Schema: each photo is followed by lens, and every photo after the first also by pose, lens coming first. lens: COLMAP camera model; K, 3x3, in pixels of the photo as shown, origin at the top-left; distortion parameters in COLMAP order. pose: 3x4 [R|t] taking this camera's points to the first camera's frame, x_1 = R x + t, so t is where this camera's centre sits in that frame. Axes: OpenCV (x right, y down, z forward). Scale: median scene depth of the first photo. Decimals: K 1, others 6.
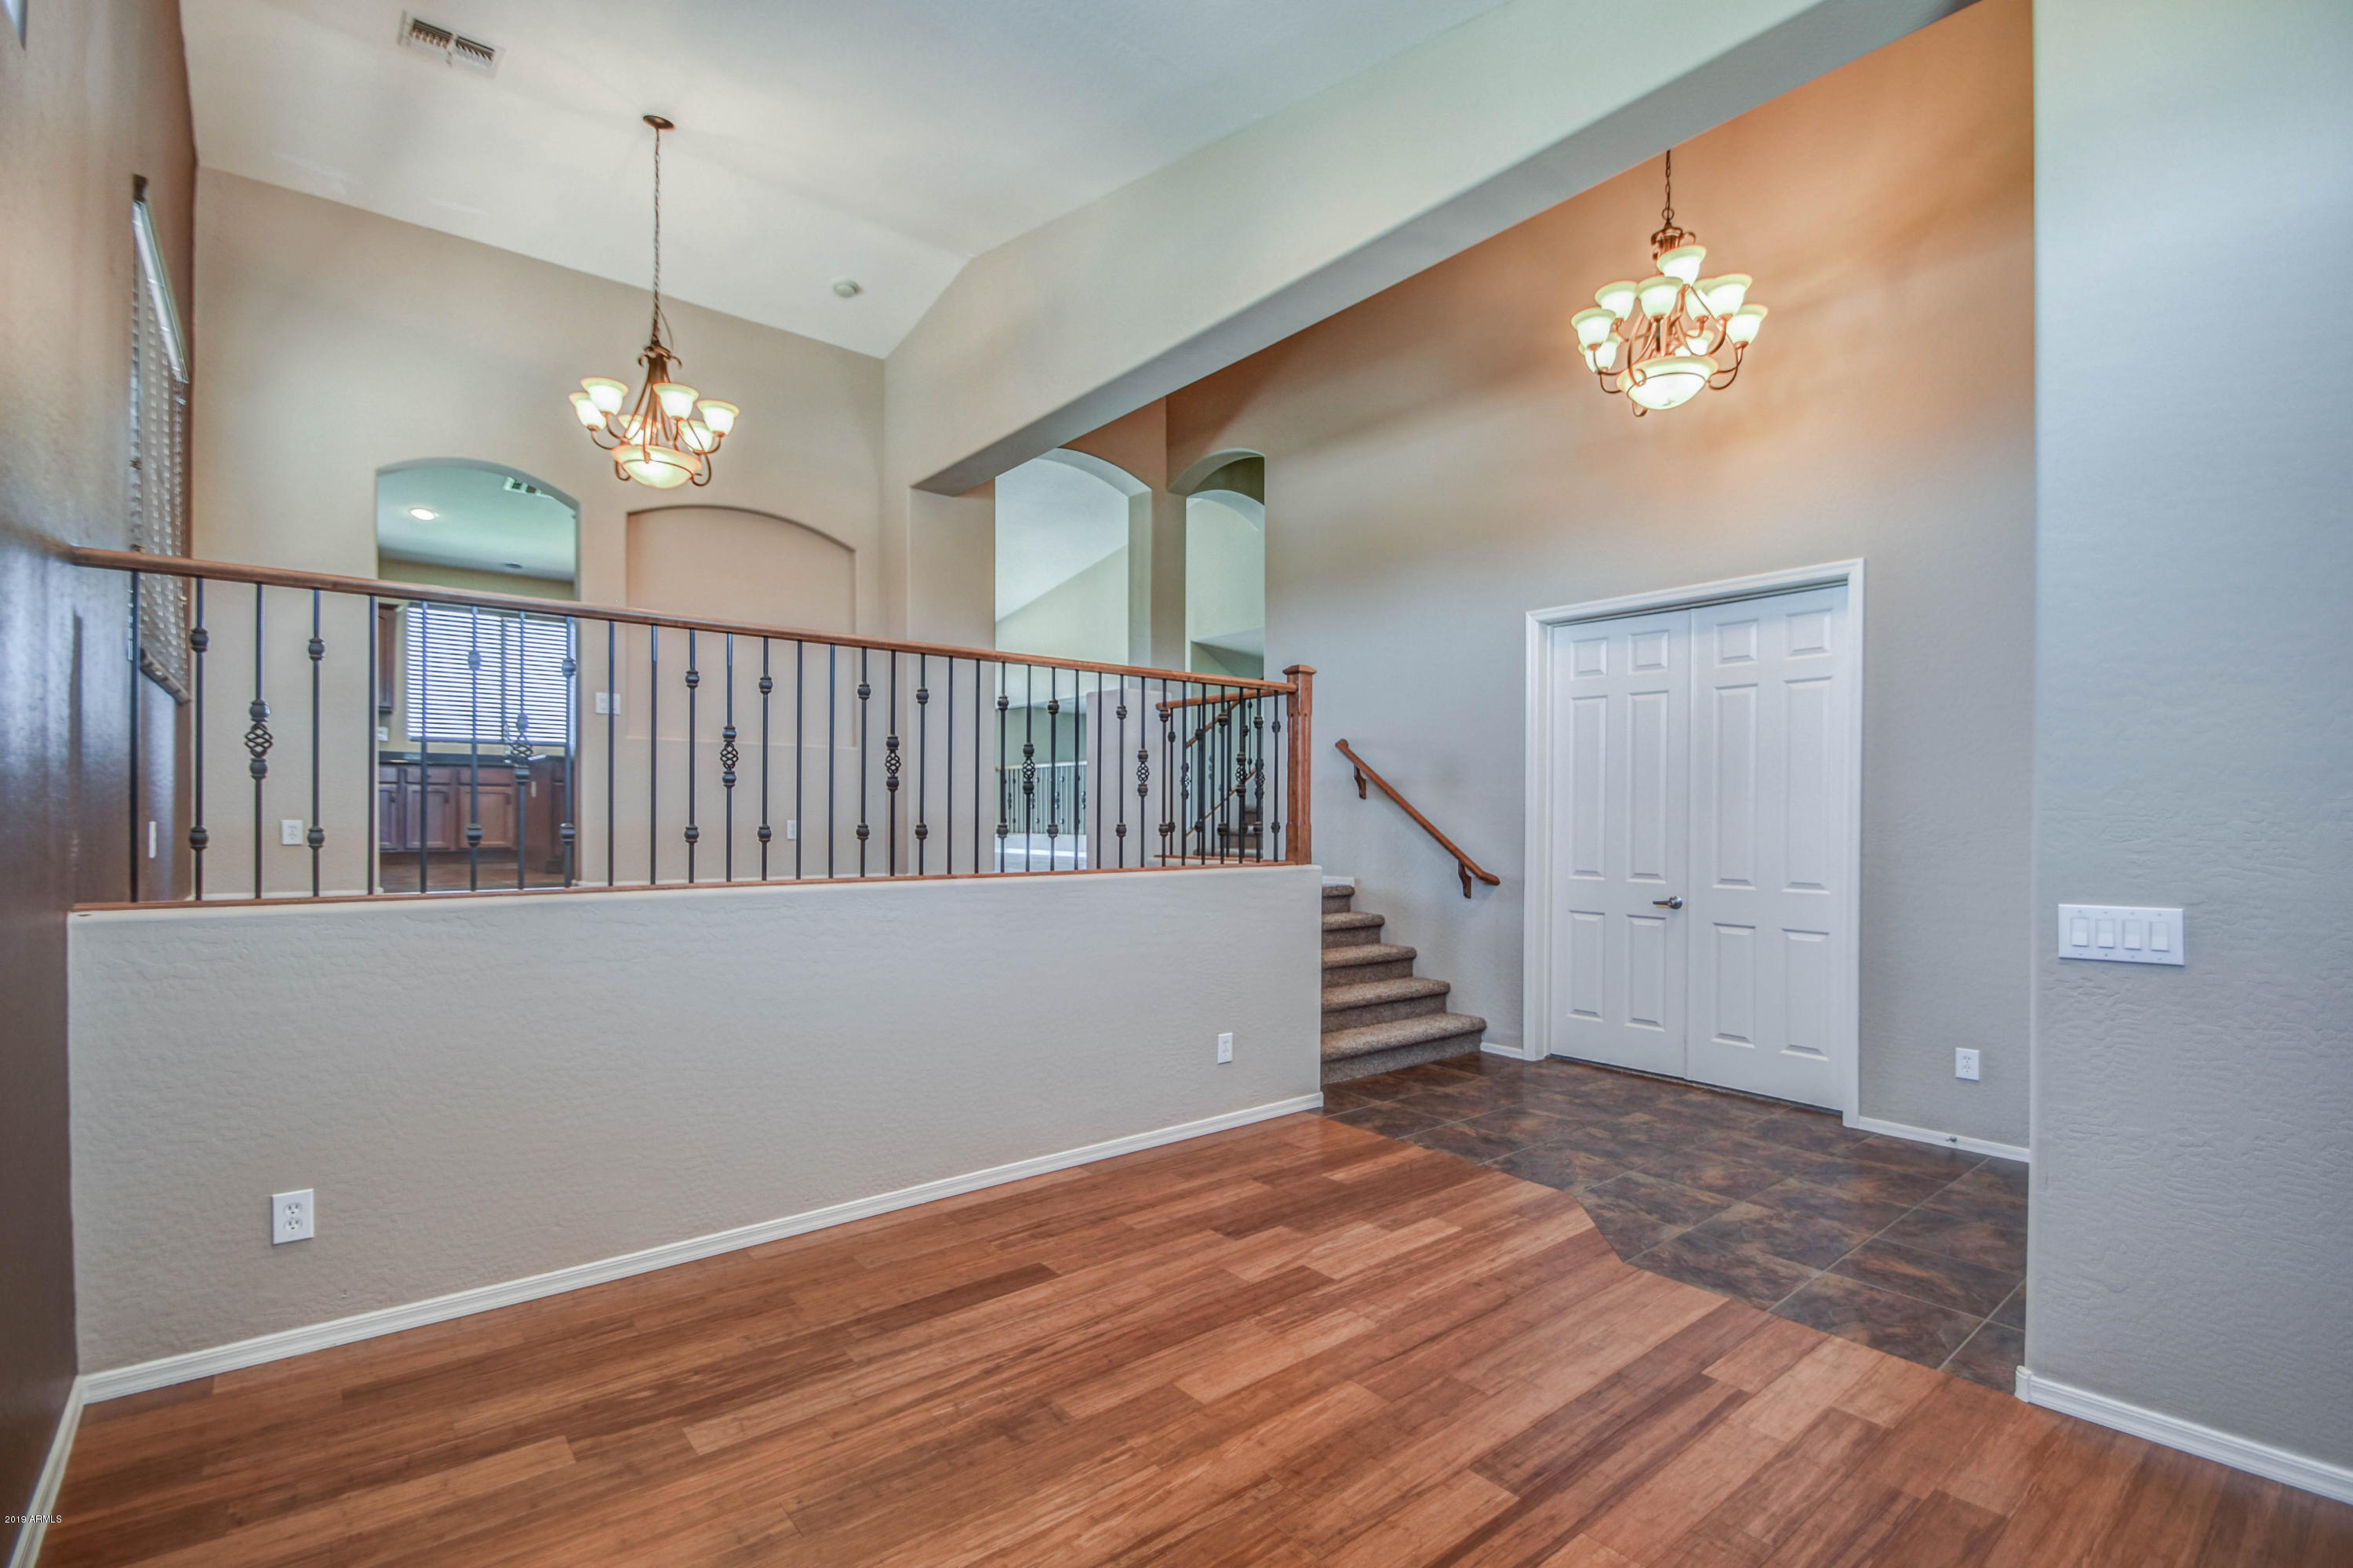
lens RADIAL K [[1050.0, 0, 1175.4], [0, 1050.0, 802.5], [0, 0, 1]] dist [-0.000646, -0.009355]
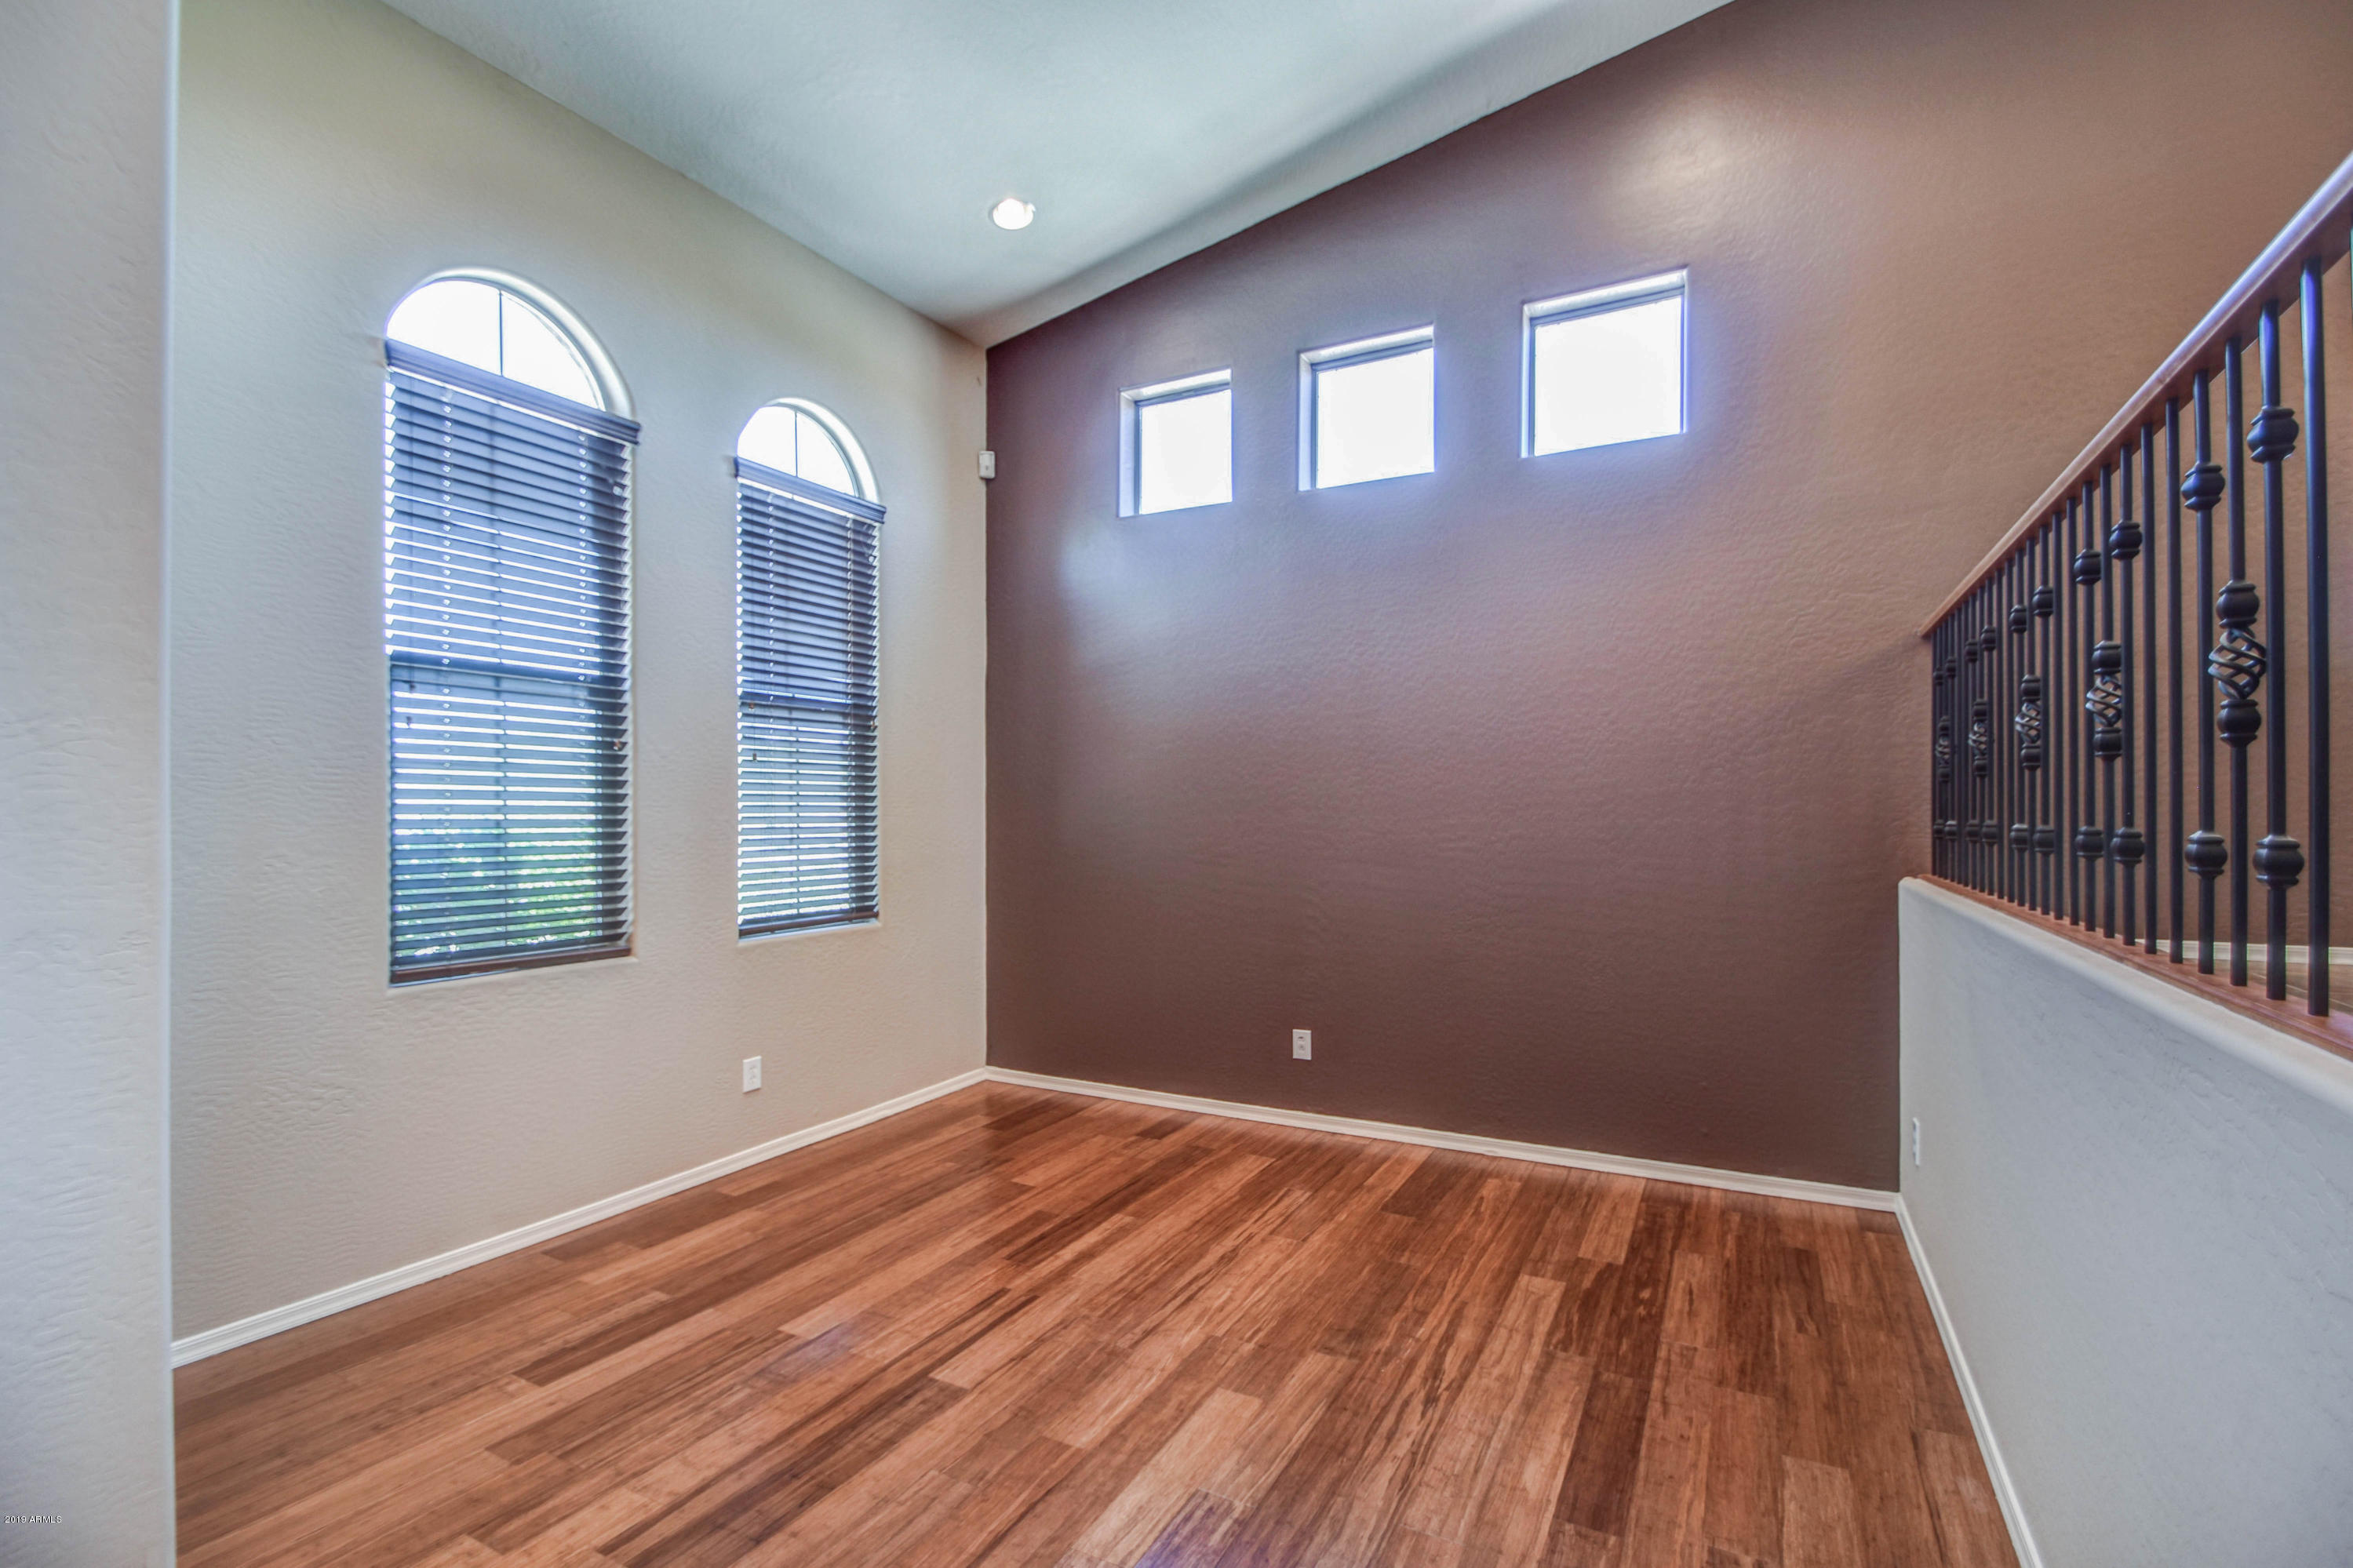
lens RADIAL K [[1049.9, 0, 1177.4], [0, 1049.9, 801.3], [0, 0, 1]] dist [-0.000646, -0.009355]
pose [[-0.921434, -0.004075, -0.388514, 0.477751], [0.000646, 0.999928, -0.012022, 0.012722], [0.388535, -0.011328, -0.921364, 1.987057]]
